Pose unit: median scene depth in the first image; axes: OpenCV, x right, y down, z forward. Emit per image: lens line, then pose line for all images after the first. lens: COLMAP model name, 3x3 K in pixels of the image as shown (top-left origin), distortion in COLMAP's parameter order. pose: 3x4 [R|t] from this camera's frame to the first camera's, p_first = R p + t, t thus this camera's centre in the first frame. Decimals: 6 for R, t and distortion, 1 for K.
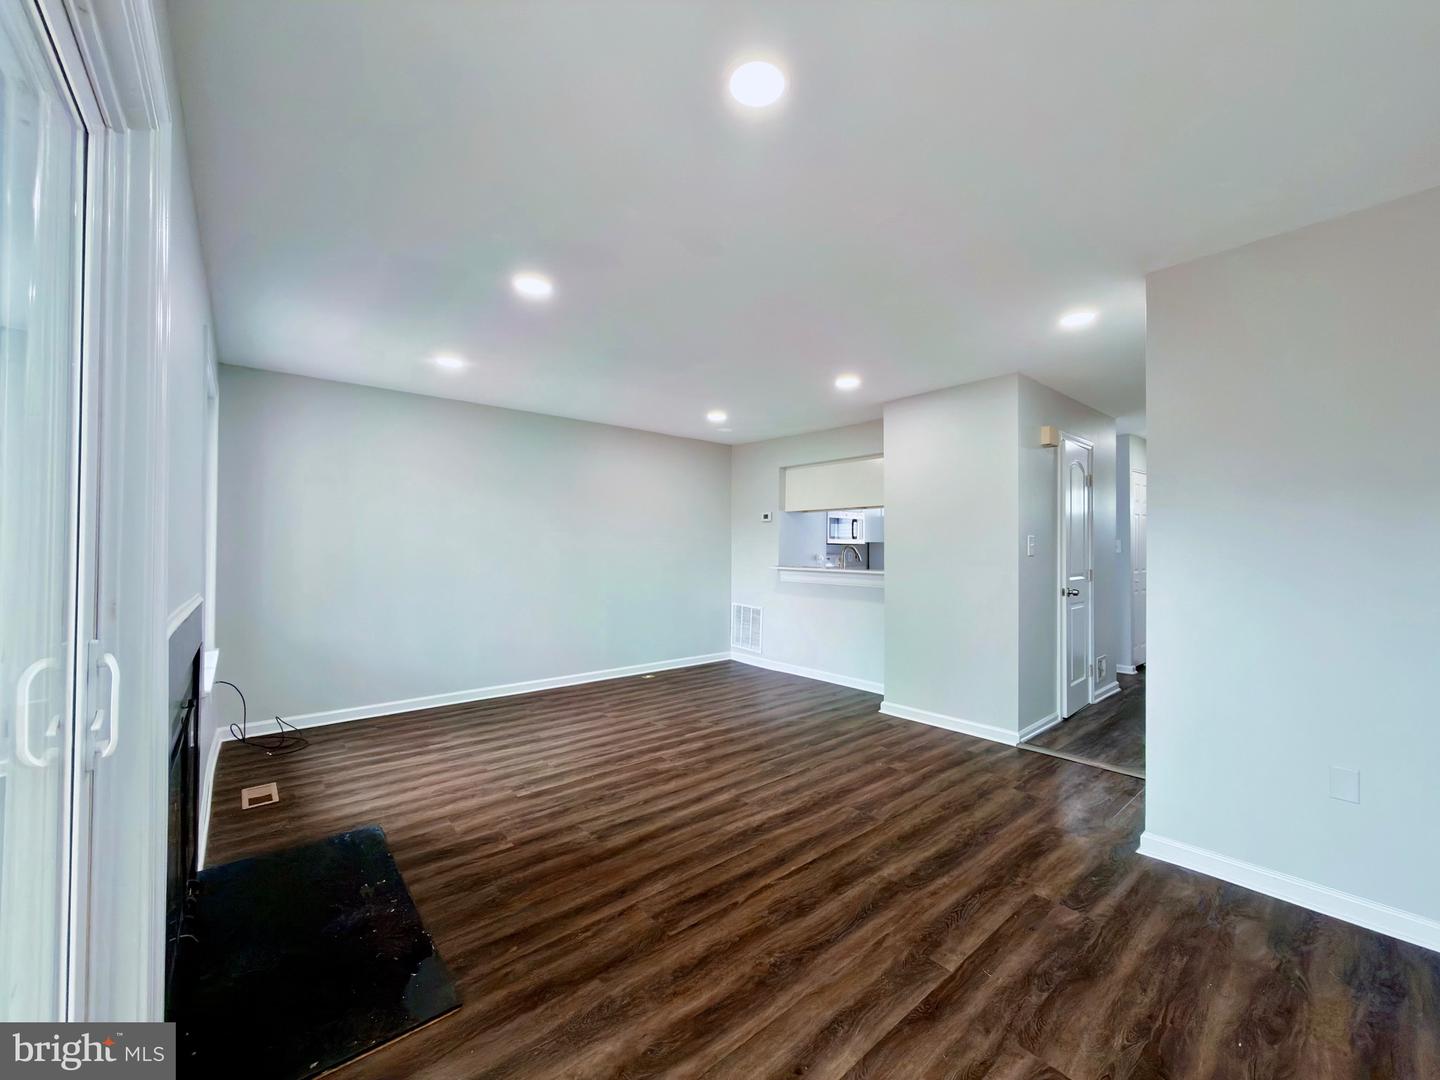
lens RADIAL K [[570.2, 0, 720.0], [0, 570.2, 540.0], [0, 0, 1]] dist [0.000471, -0.000041]
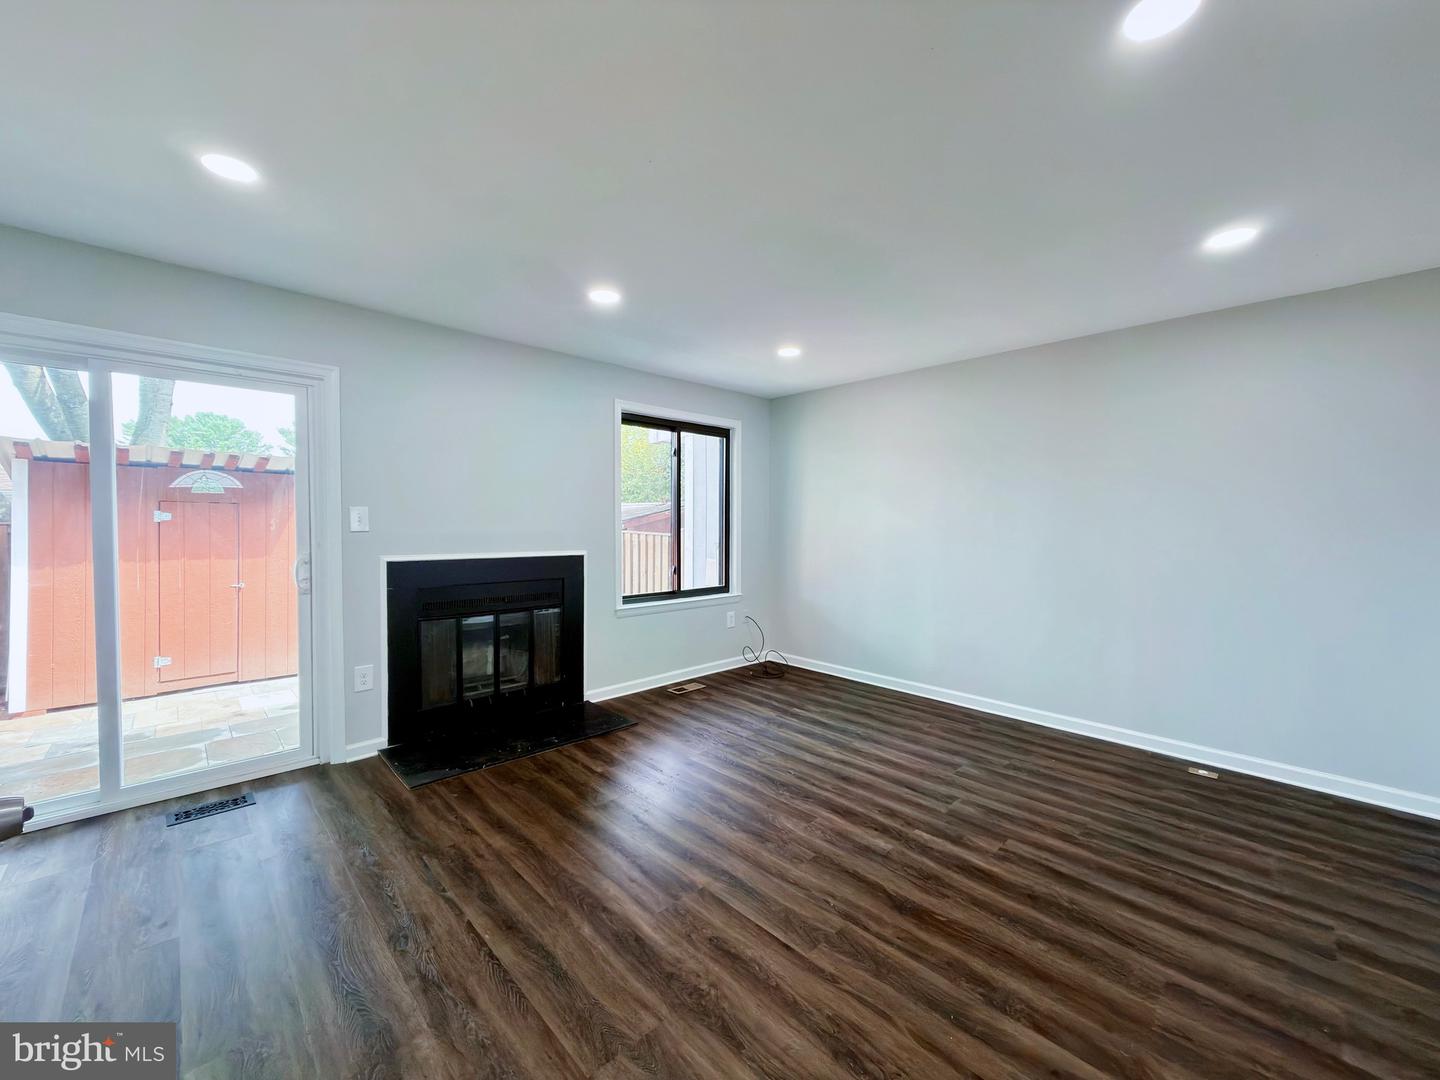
lens RADIAL K [[570.2, 0, 720.0], [0, 570.2, 540.0], [0, 0, 1]] dist [0.000471, -0.000041]
pose [[0.066856, 0.025040, -0.997448, 0.570662], [0.004623, 0.999667, 0.025406, 0.010383], [0.997752, -0.006309, 0.066718, 0.793912]]
